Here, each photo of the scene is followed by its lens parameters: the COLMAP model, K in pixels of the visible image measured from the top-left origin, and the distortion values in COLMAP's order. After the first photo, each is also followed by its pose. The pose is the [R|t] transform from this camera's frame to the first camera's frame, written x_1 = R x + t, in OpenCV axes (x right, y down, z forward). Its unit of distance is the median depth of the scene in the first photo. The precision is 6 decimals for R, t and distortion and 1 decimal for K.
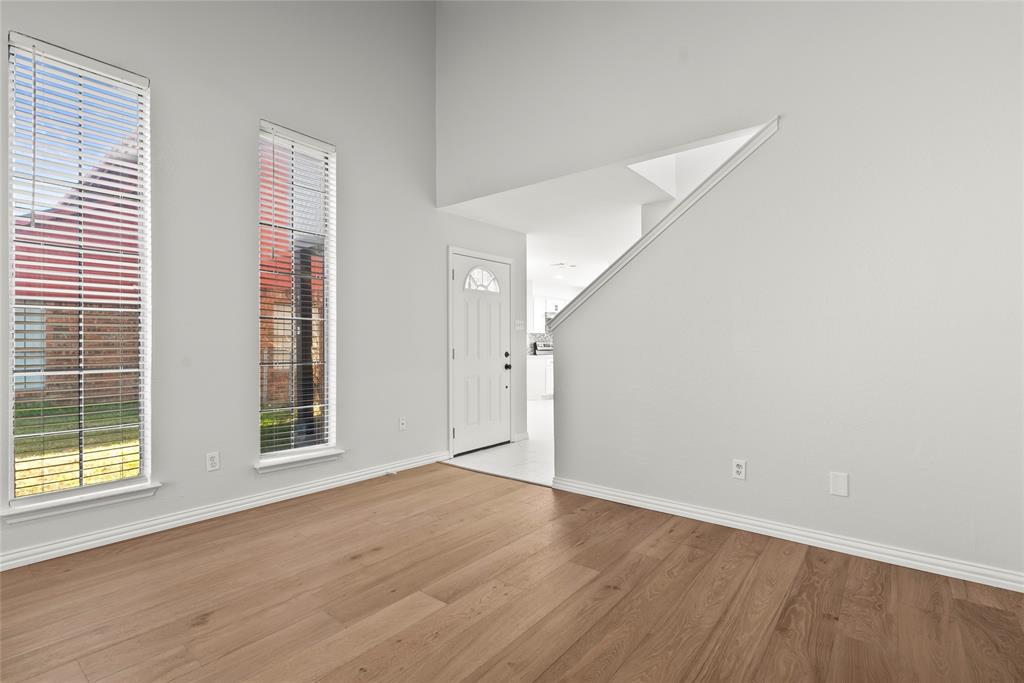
lens RADIAL K [[482.1, 0, 511.0], [0, 482.1, 343.1], [0, 0, 1]] dist [0.003699, 0.001270]
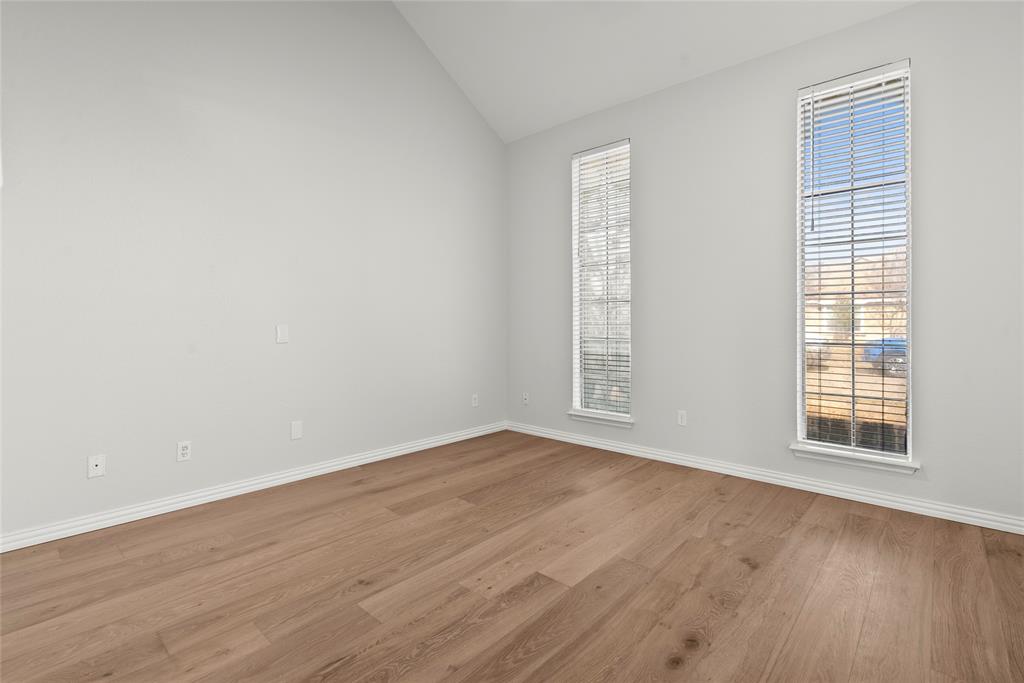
lens RADIAL K [[482.1, 0, 517.4], [0, 482.1, 317.7], [0, 0, 1]] dist [0.003699, 0.001270]
pose [[-0.998916, 0.000143, 0.046553, -0.131828], [-0.000158, 0.999979, -0.006444, 0.000051], [-0.046553, -0.006445, -0.998895, 1.961319]]
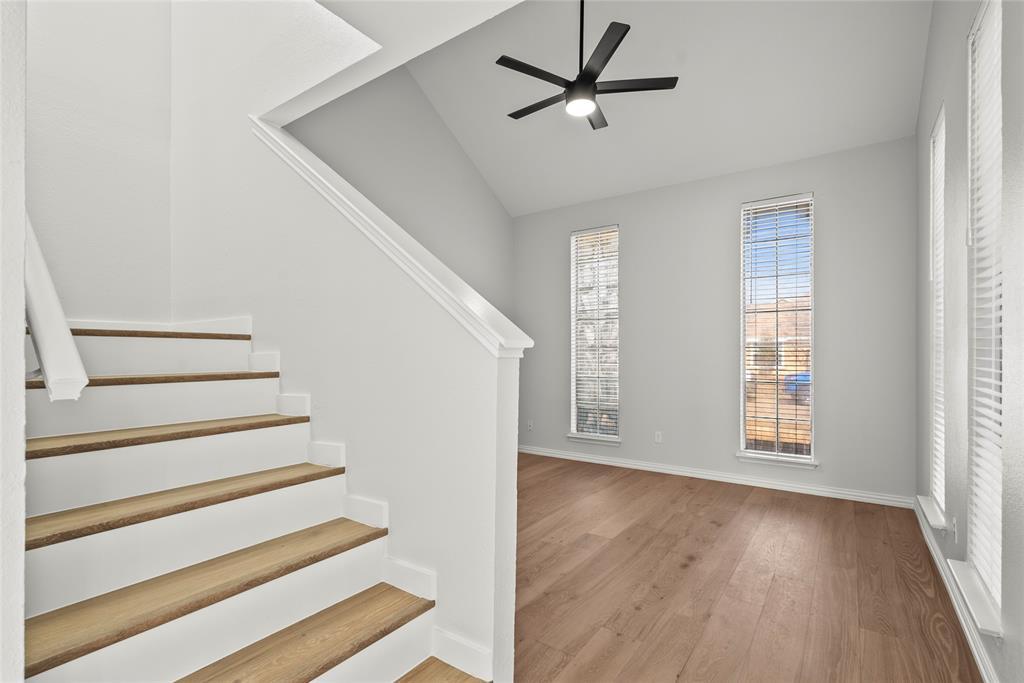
lens RADIAL K [[482.1, 0, 513.6], [0, 482.1, 349.0], [0, 0, 1]] dist [0.003699, 0.001270]
pose [[-0.997910, -0.004186, -0.064489, 0.207843], [-0.003572, 0.999947, -0.009631, -0.051237], [0.064525, -0.009381, -0.997872, 2.484564]]
